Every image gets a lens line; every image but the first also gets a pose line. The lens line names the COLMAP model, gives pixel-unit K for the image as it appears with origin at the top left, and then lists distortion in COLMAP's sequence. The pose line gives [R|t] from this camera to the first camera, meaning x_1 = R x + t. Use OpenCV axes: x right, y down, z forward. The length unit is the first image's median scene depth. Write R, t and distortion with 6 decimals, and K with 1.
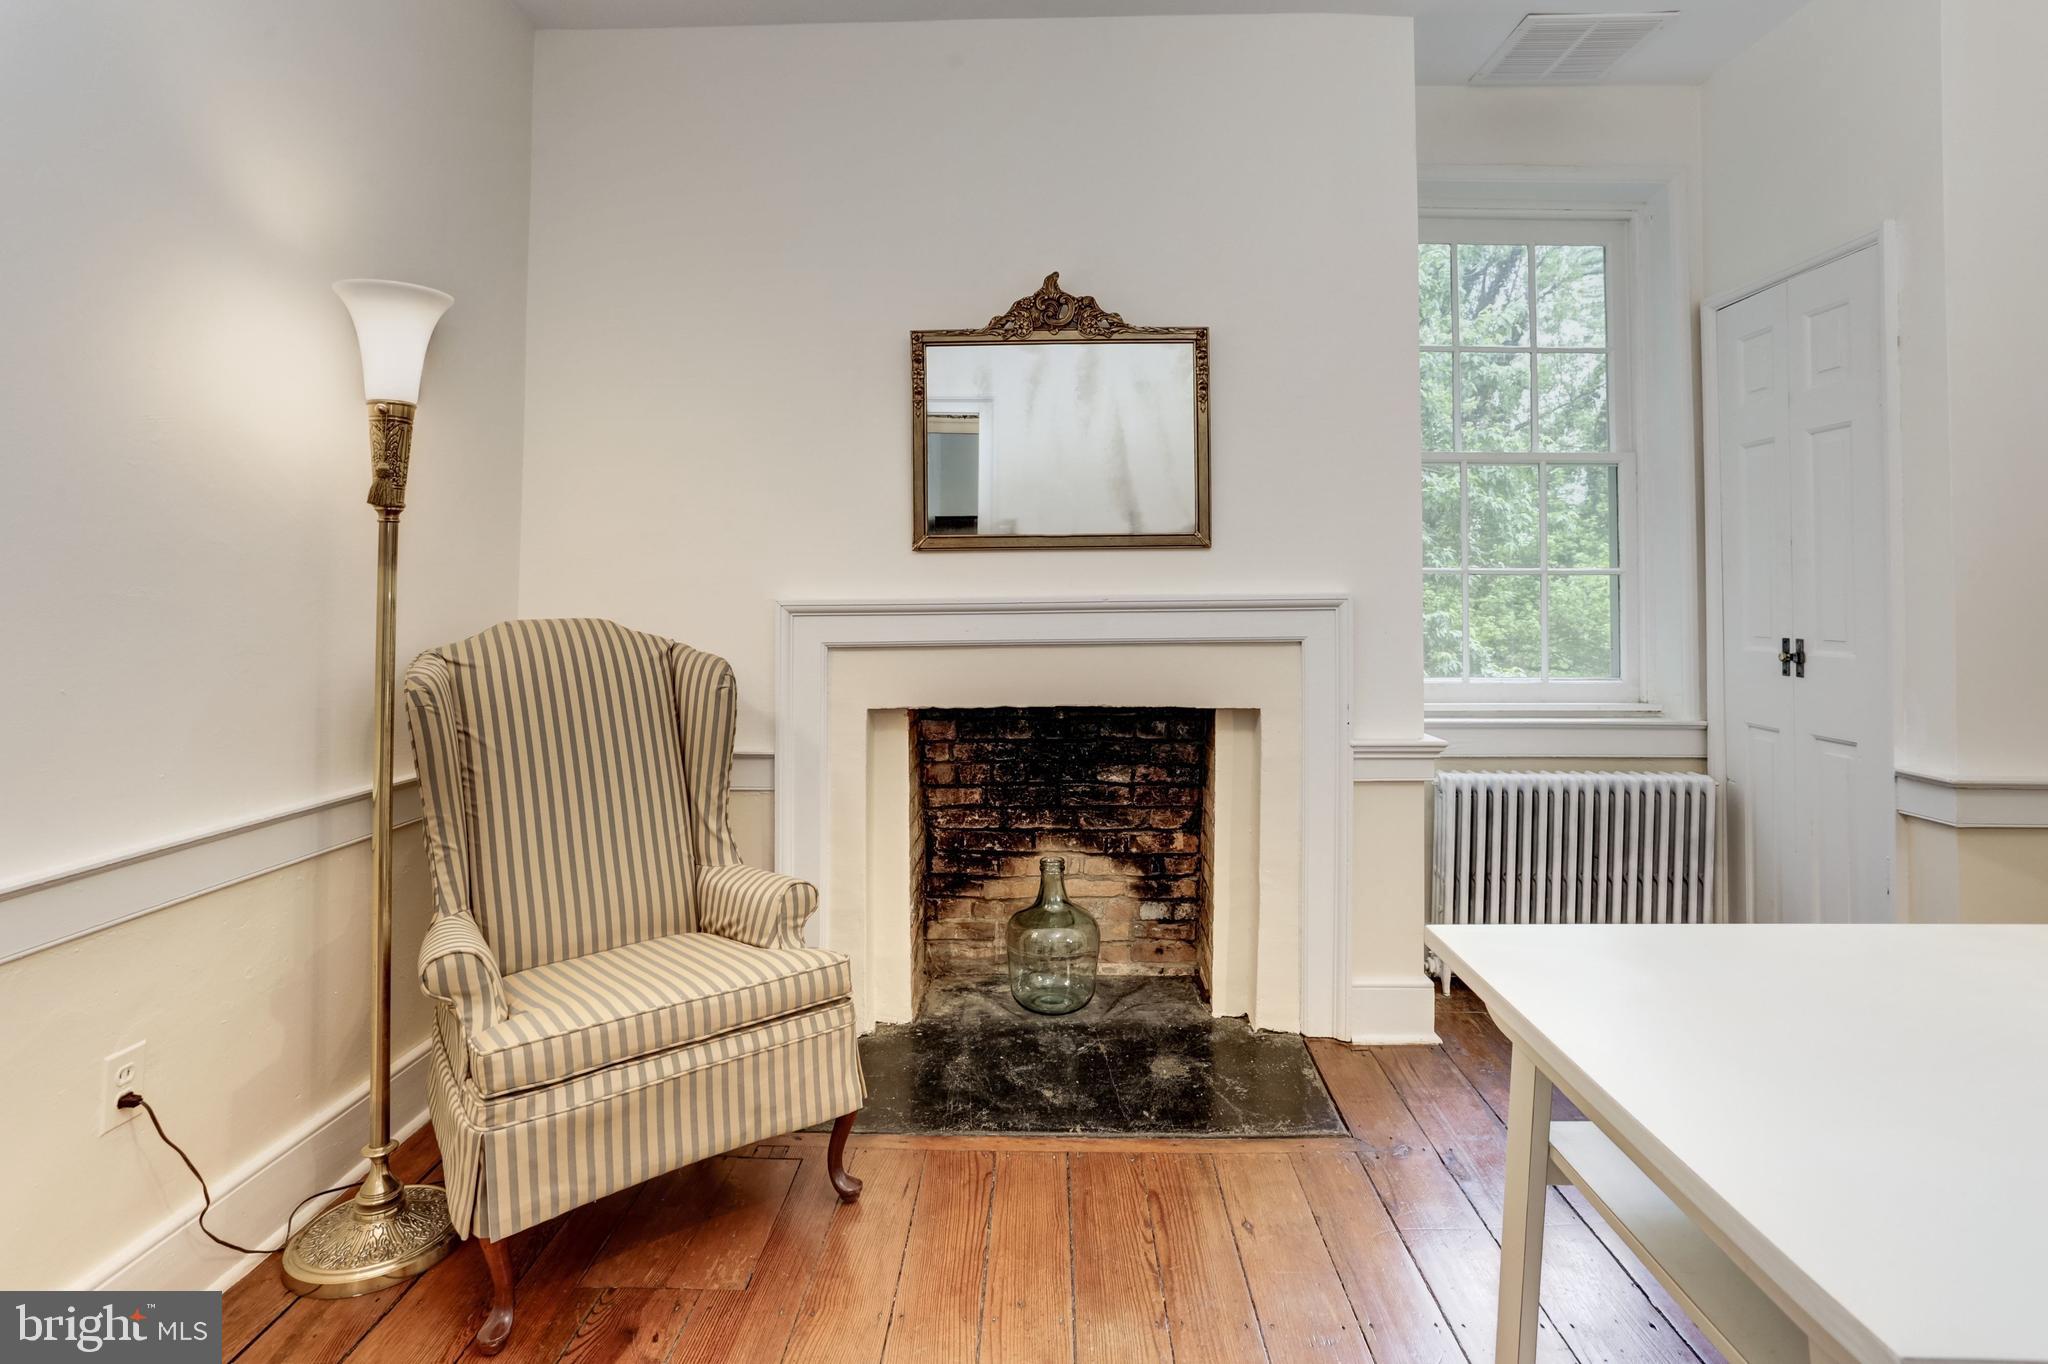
lens RADIAL K [[1039.3, 0, 1022.2], [0, 1039.3, 568.0], [0, 0, 1]] dist [-0.063344, 0.030628]
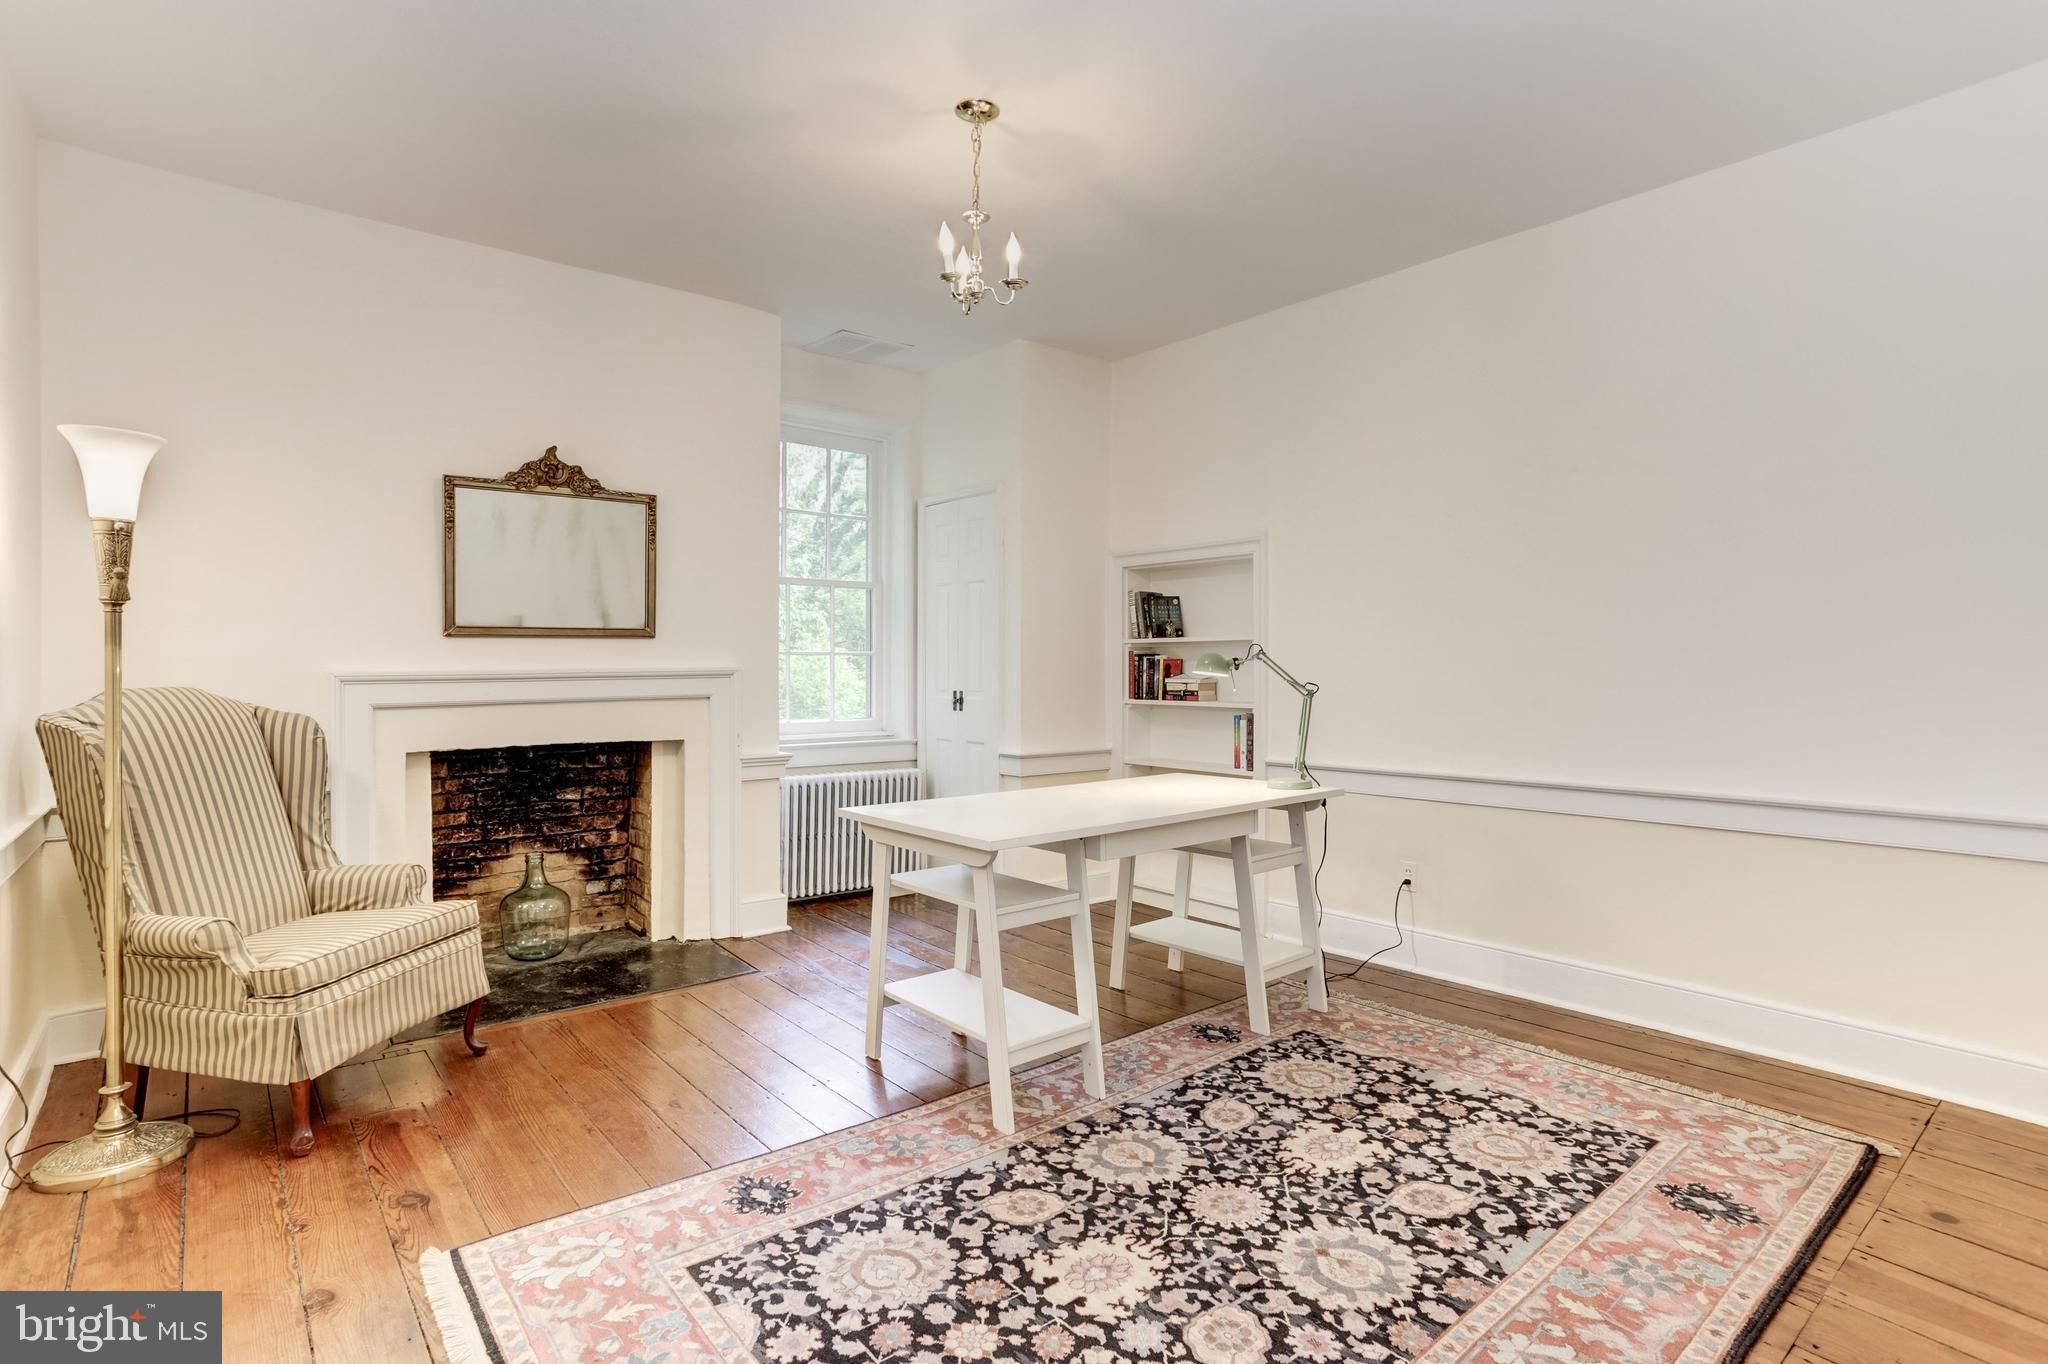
lens RADIAL K [[976.5, 0, 1024.0], [0, 976.5, 682.0], [0, 0, 1]] dist [-0.001811, -0.000254]
pose [[0.744136, -0.009557, 0.667960, -0.382482], [-0.017399, 0.999281, 0.033680, -0.012006], [-0.667802, -0.036684, 0.743435, -0.459541]]
